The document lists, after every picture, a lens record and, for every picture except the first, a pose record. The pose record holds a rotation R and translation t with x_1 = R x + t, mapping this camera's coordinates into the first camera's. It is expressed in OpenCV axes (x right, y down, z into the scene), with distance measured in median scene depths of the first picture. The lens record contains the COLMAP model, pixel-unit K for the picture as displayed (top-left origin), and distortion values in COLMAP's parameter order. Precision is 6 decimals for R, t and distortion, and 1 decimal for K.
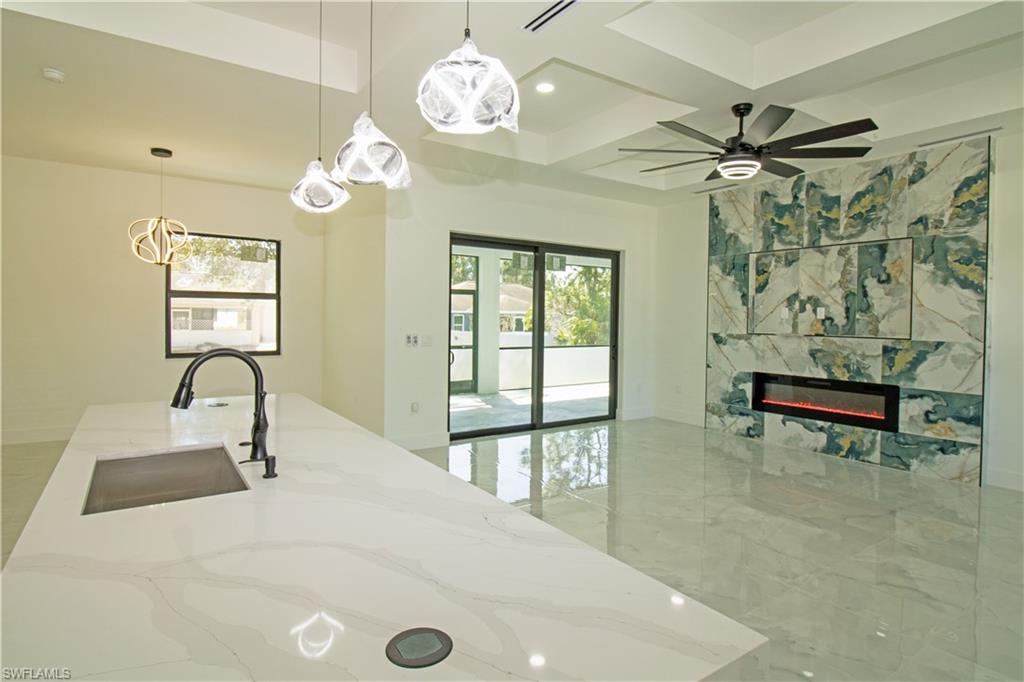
lens RADIAL K [[541.2, 0, 517.9], [0, 541.2, 327.4], [0, 0, 1]] dist [0.004677, -0.013135]
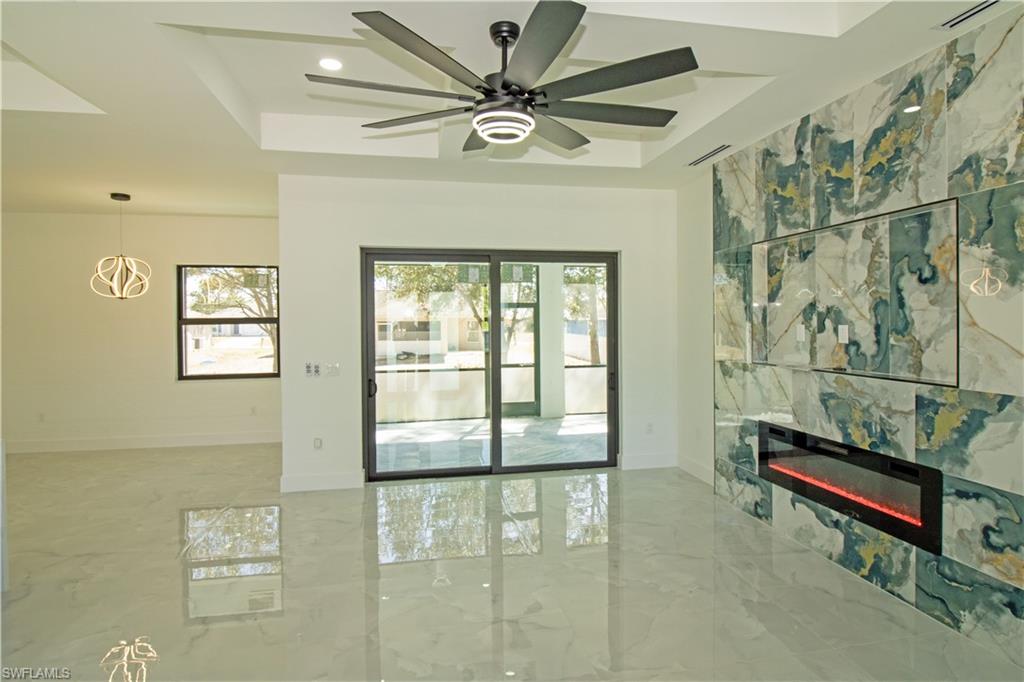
lens RADIAL K [[541.2, 0, 518.9], [0, 541.2, 327.6], [0, 0, 1]] dist [0.004677, -0.013135]
pose [[0.916915, -0.015930, -0.398765, 0.464949], [0.012634, 0.999861, -0.010893, -0.031561], [0.398883, 0.004950, 0.916988, 0.286264]]
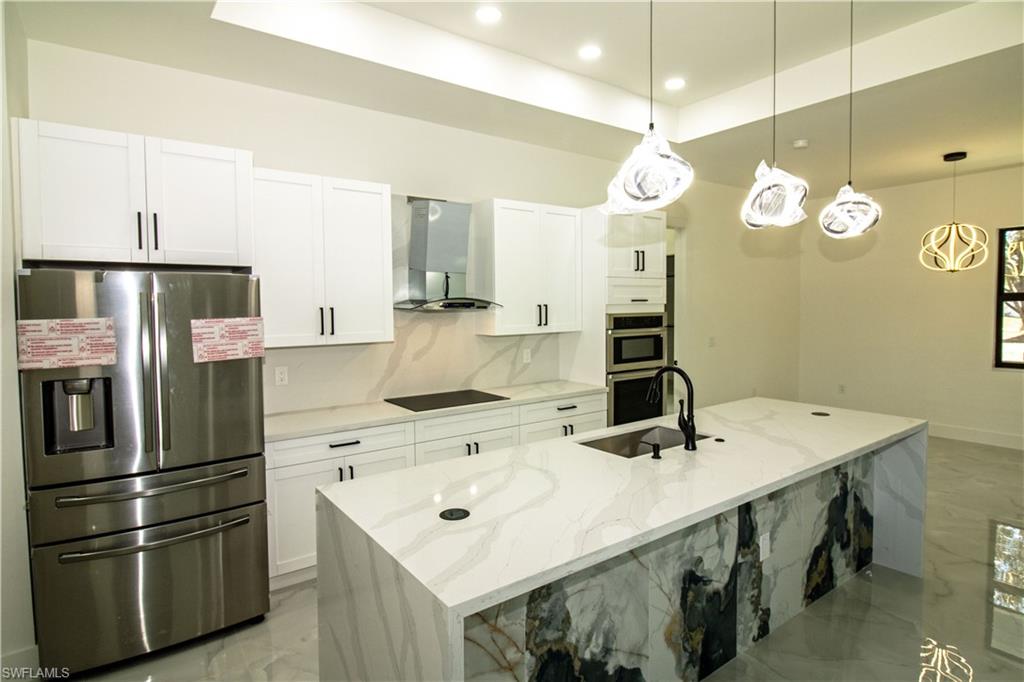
lens RADIAL K [[541.2, 0, 514.7], [0, 541.2, 329.6], [0, 0, 1]] dist [0.004677, -0.013135]
pose [[0.021698, 0.033326, -0.999209, 0.276715], [-0.008858, 0.999411, 0.033140, -0.031912], [0.999725, 0.008132, 0.021981, 0.166071]]
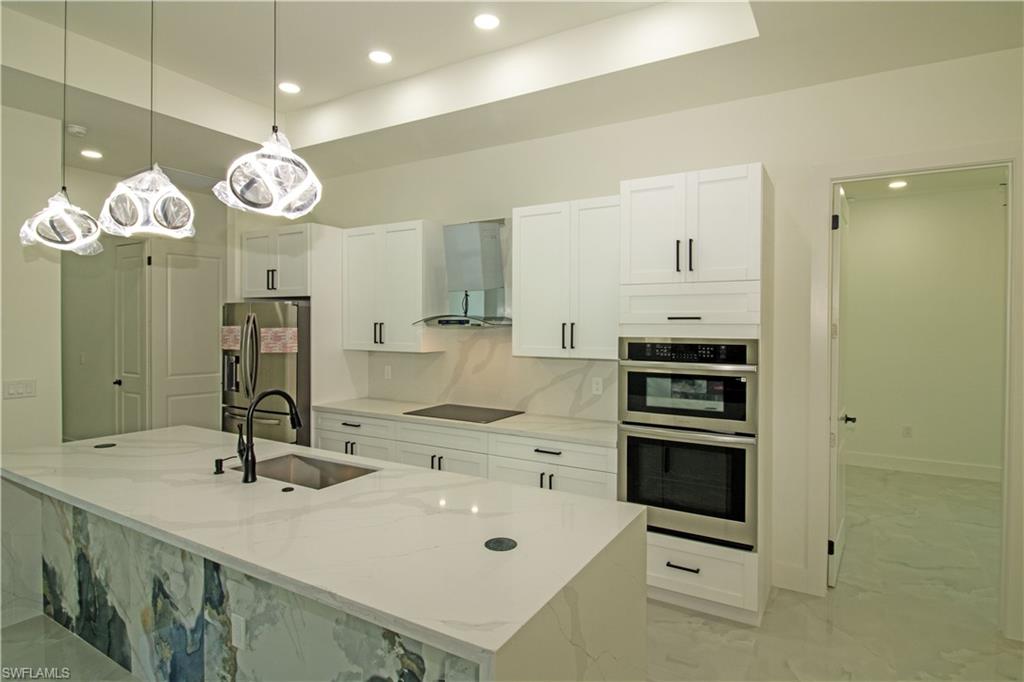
lens RADIAL K [[541.2, 0, 514.7], [0, 541.2, 329.1], [0, 0, 1]] dist [0.004677, -0.013135]
pose [[-0.910845, -0.011697, -0.412584, -0.159949], [-0.022983, 0.999485, 0.022404, -0.047332], [0.412109, 0.029889, -0.910644, 0.749723]]
